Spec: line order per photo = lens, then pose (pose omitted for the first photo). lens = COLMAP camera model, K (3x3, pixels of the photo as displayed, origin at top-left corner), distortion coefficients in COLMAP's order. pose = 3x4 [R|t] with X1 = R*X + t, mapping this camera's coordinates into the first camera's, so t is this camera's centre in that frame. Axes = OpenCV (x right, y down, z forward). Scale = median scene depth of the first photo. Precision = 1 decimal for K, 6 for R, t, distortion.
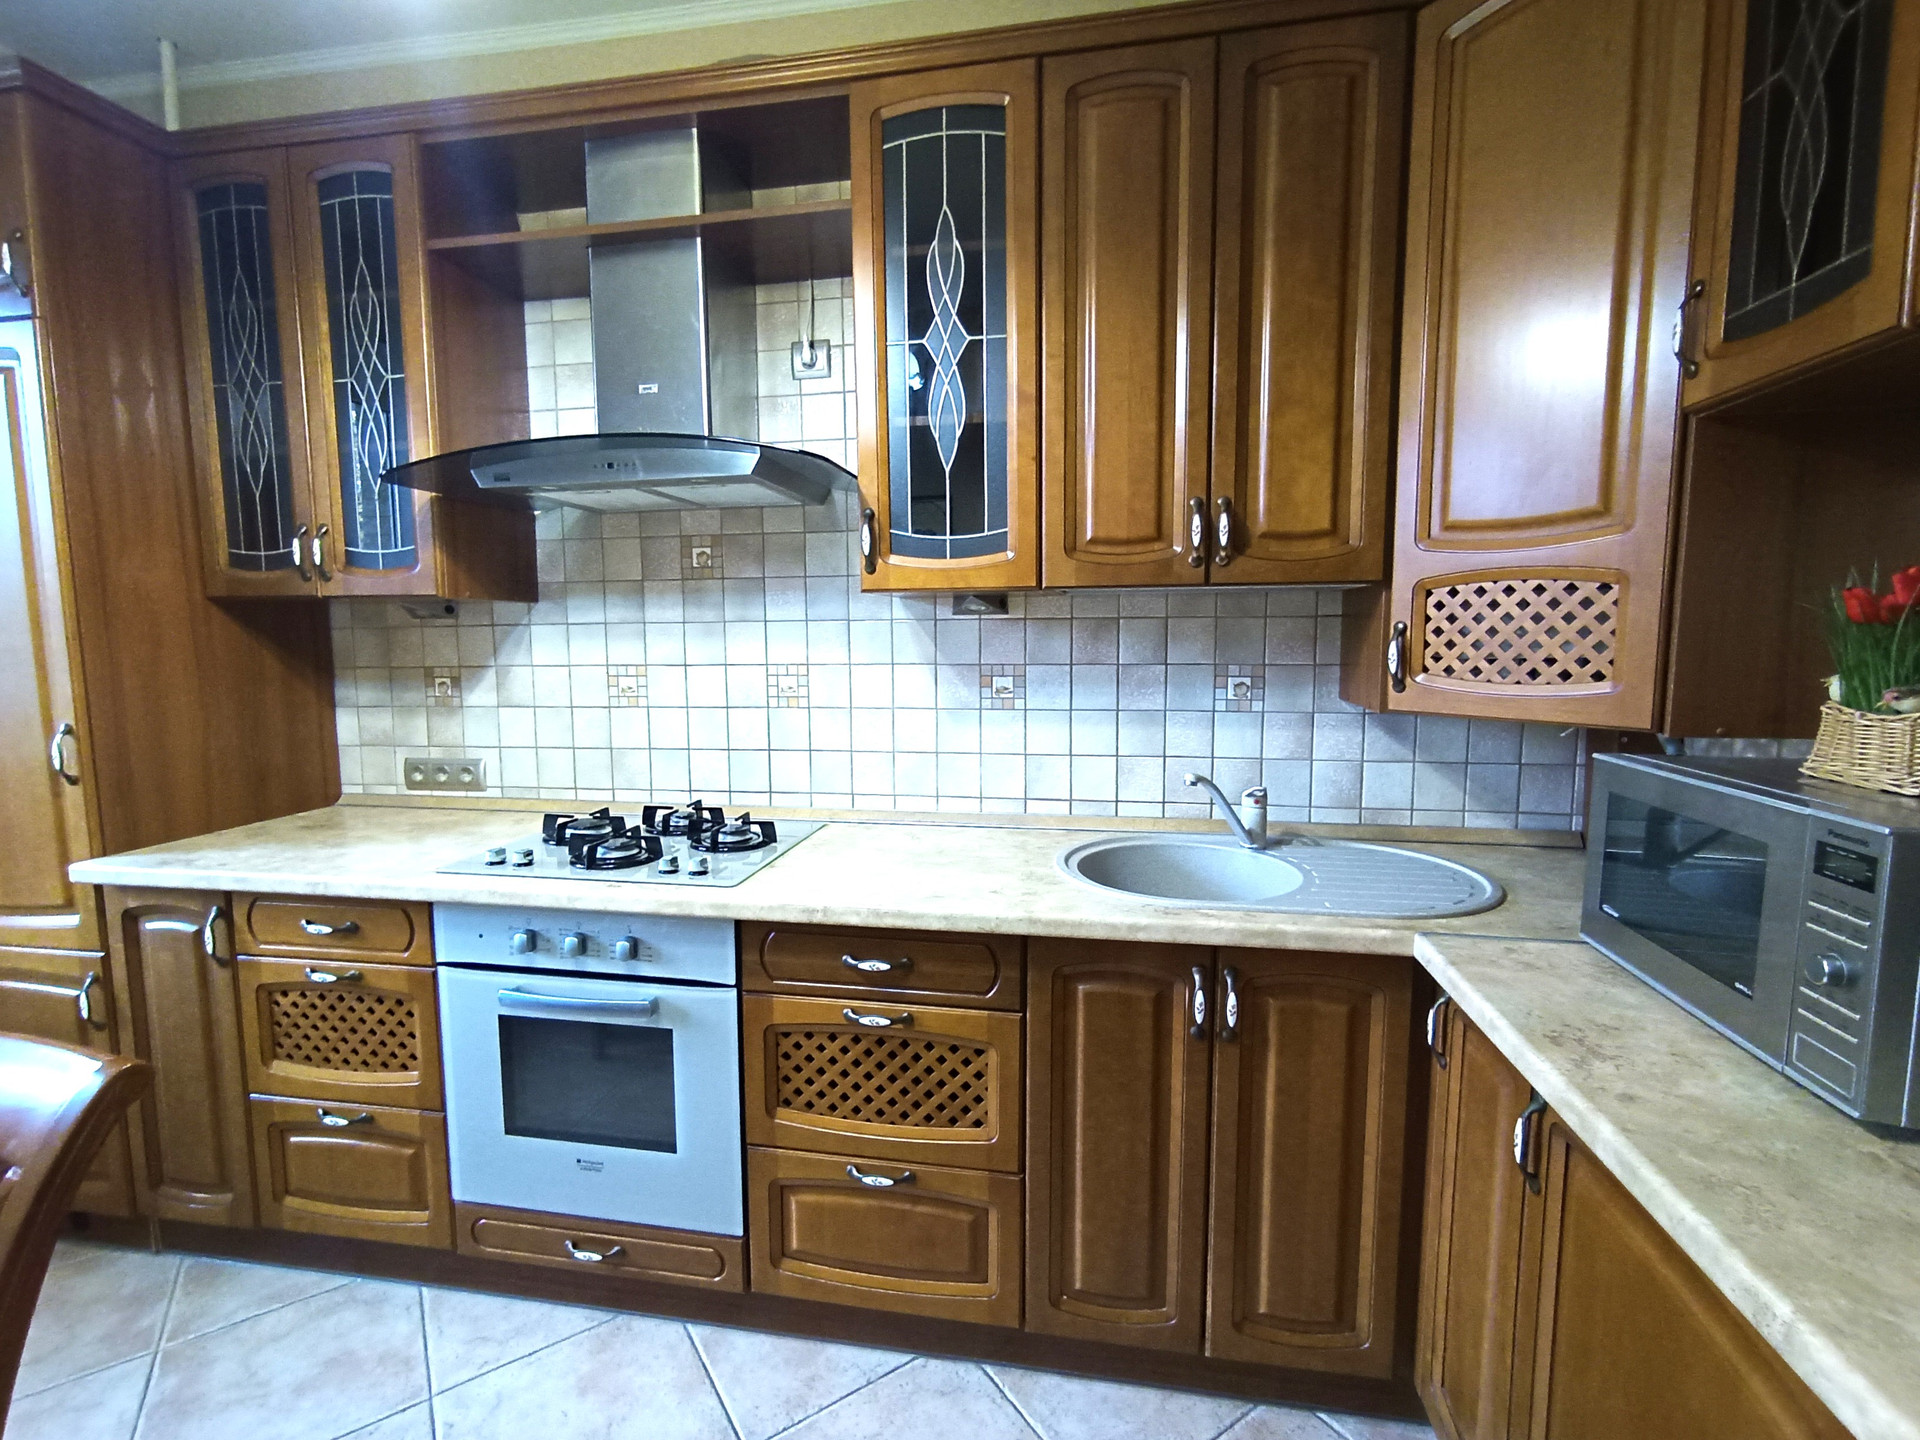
lens RADIAL K [[877.8, 0, 956.7], [0, 877.8, 718.4], [0, 0, 1]] dist [-0.002008, 0.000293]
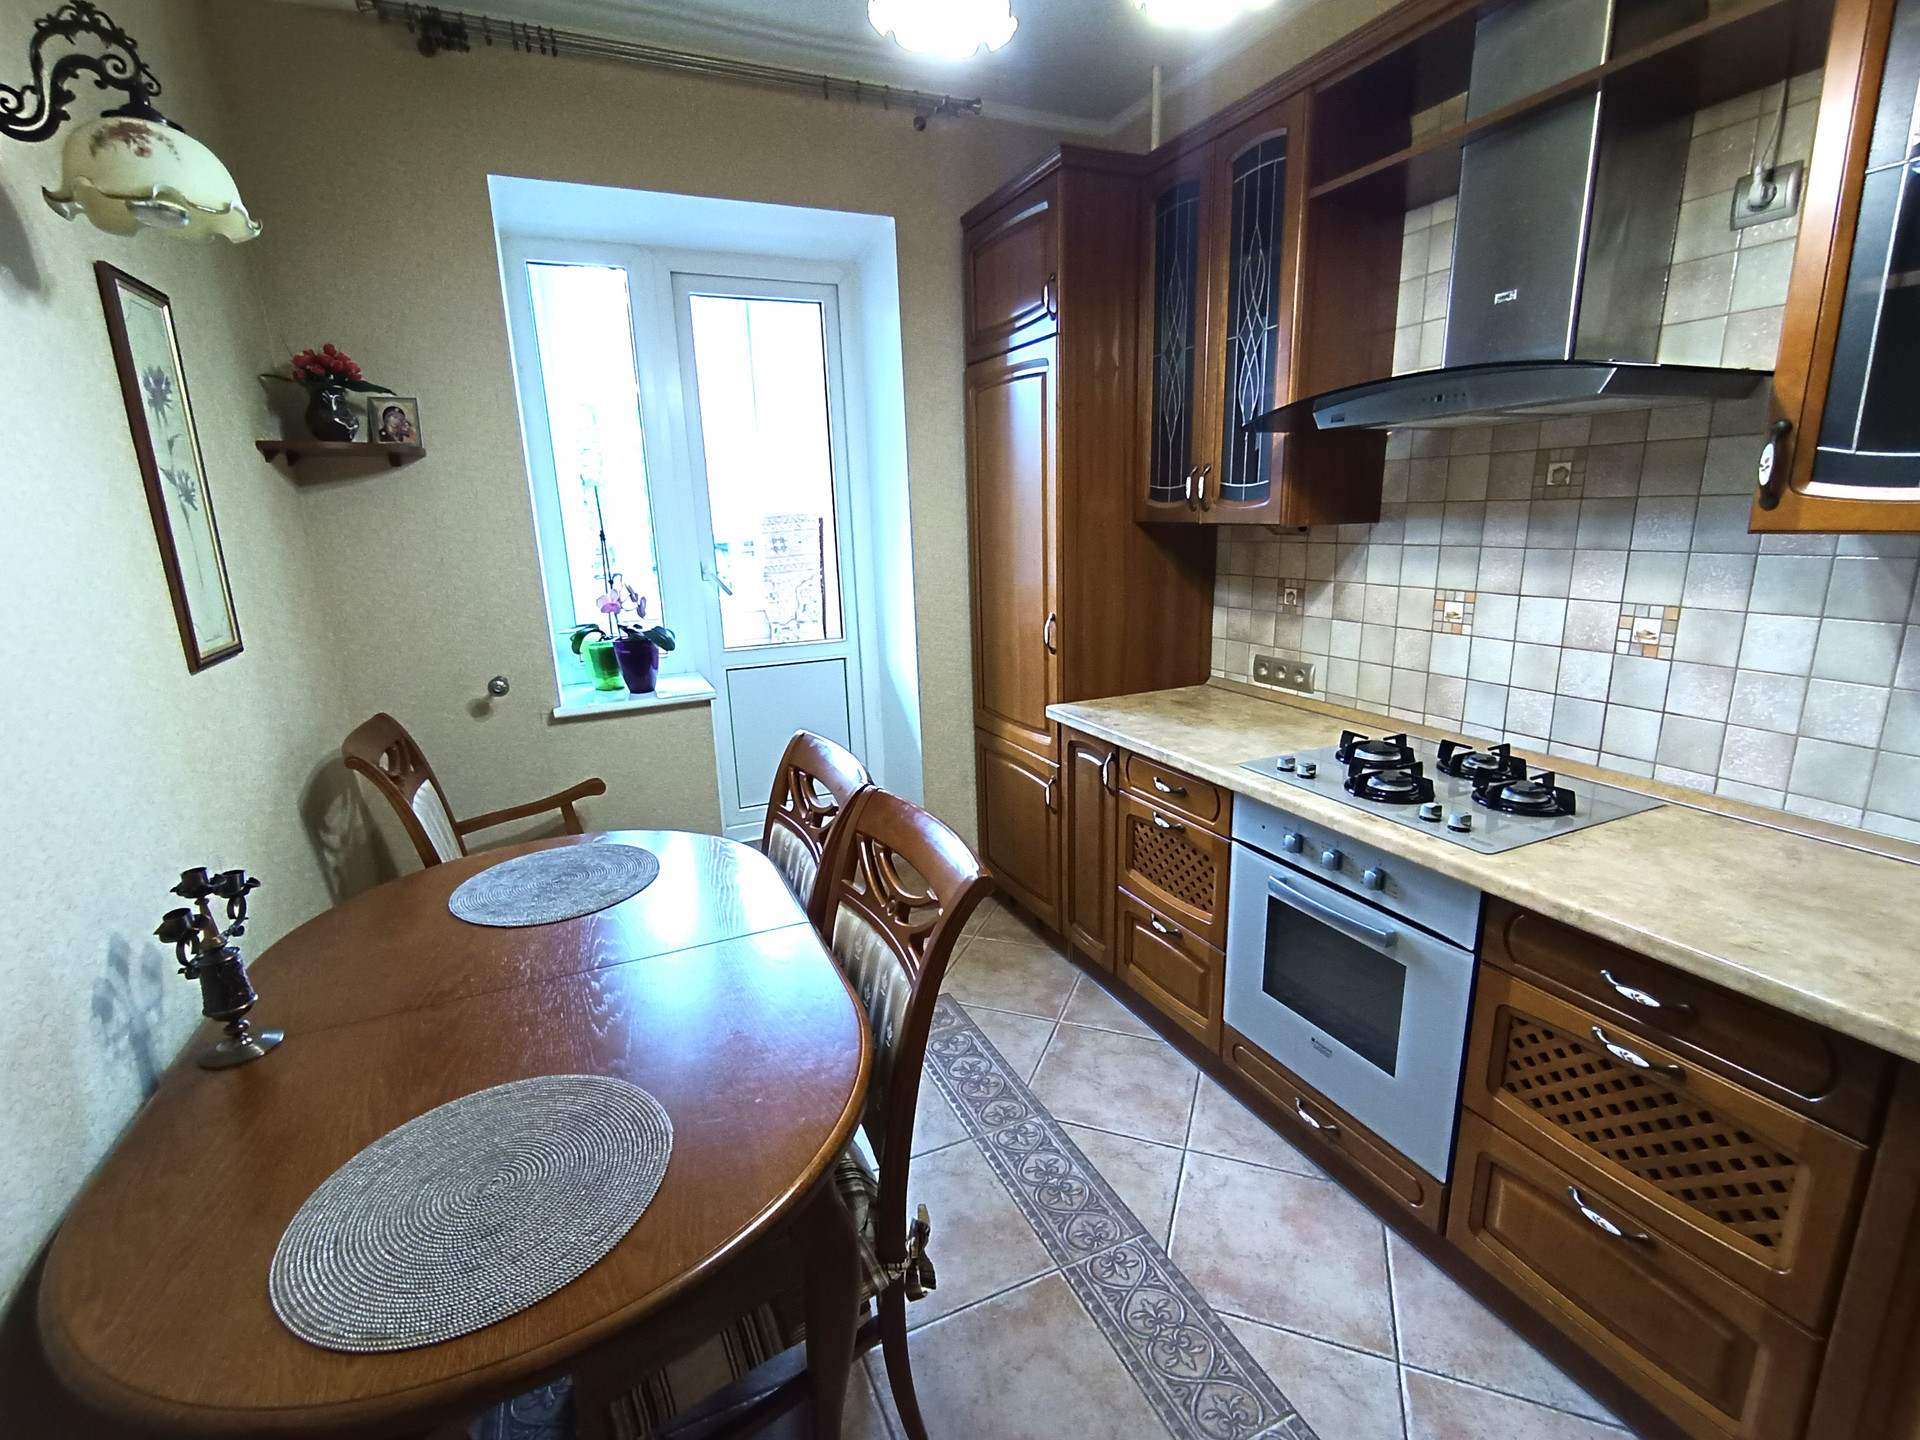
lens RADIAL K [[877.8, 0, 955.9], [0, 877.8, 717.8], [0, 0, 1]] dist [-0.002008, 0.000293]
pose [[0.568465, 0.182267, -0.802263, 0.133907], [-0.056814, 0.981519, 0.182736, -0.082779], [0.820744, -0.058299, 0.568314, -0.007253]]
